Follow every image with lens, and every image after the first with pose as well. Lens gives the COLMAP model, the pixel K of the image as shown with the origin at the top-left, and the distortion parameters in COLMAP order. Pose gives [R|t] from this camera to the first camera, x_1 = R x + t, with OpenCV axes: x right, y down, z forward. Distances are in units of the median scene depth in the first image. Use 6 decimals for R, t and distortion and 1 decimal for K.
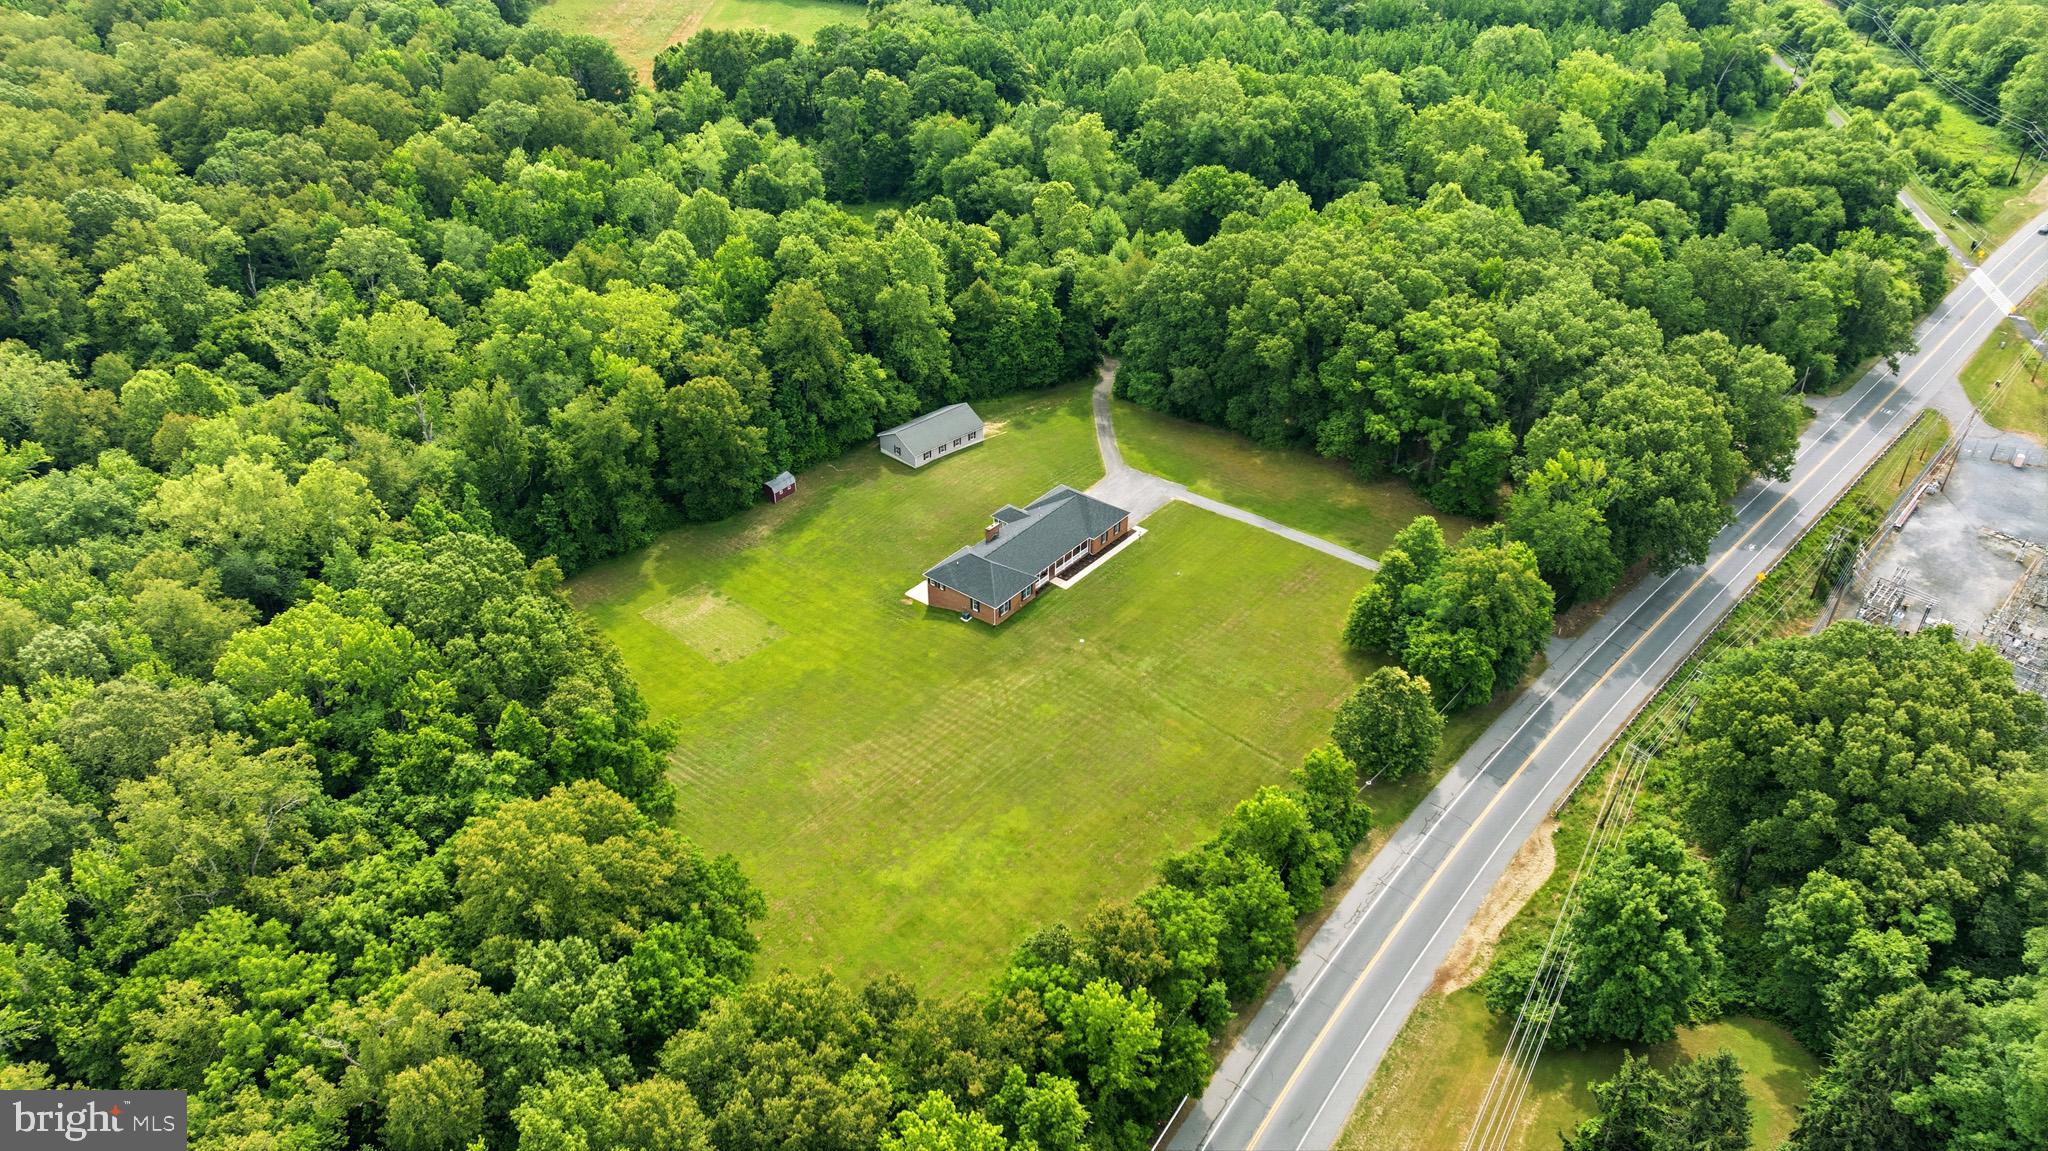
lens RADIAL K [[1481.2, 0, 1035.5], [0, 1481.2, 566.9], [0, 0, 1]] dist [-0.000568, 0.000244]
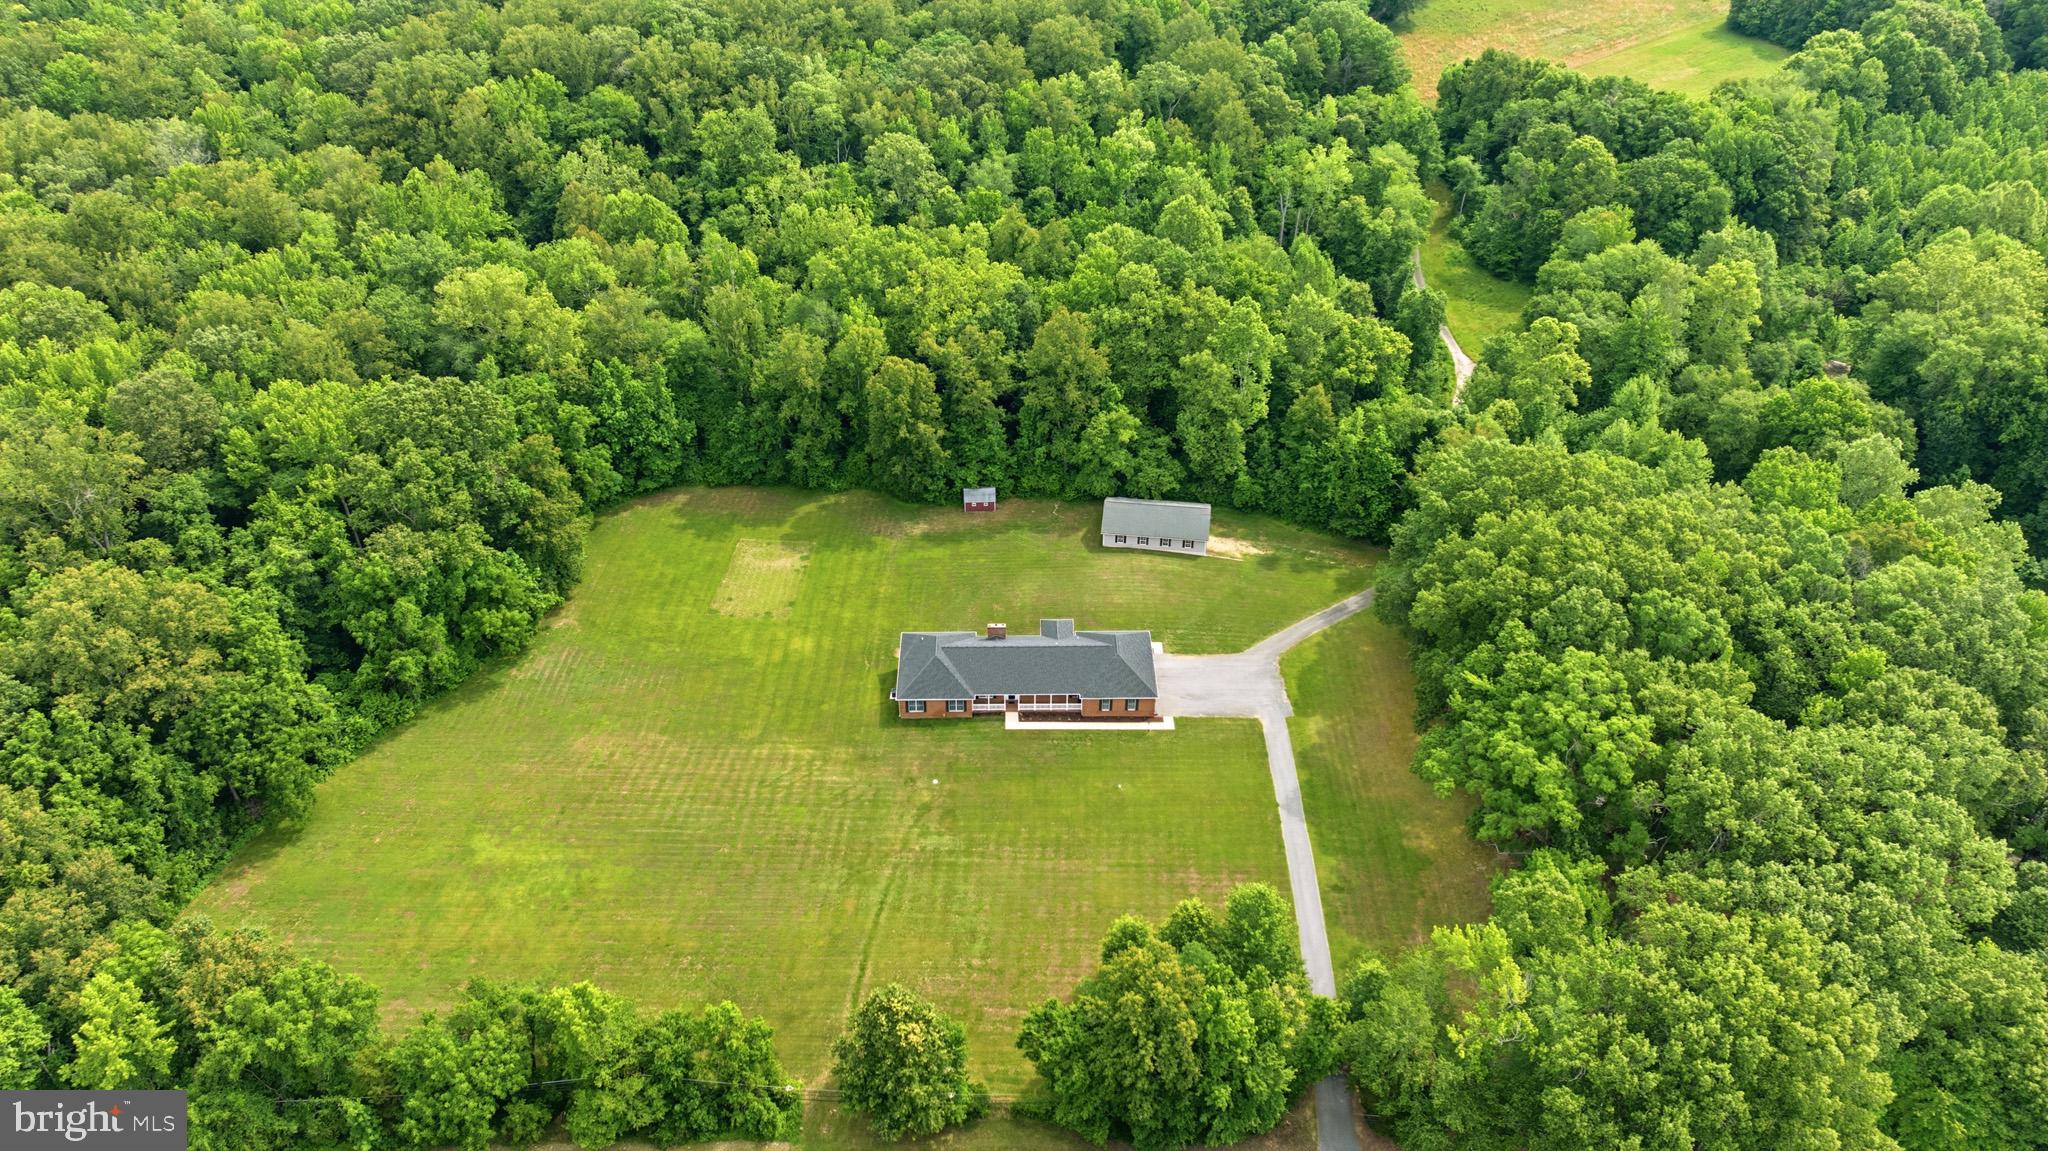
lens RADIAL K [[1481.2, 0, 1035.5], [0, 1481.2, 566.9], [0, 0, 1]] dist [-0.000568, 0.000244]
pose [[0.643961, 0.440106, -0.625796, 0.465928], [-0.429241, 0.884939, 0.180652, -0.203387], [0.633297, 0.152284, 0.758778, 0.309543]]
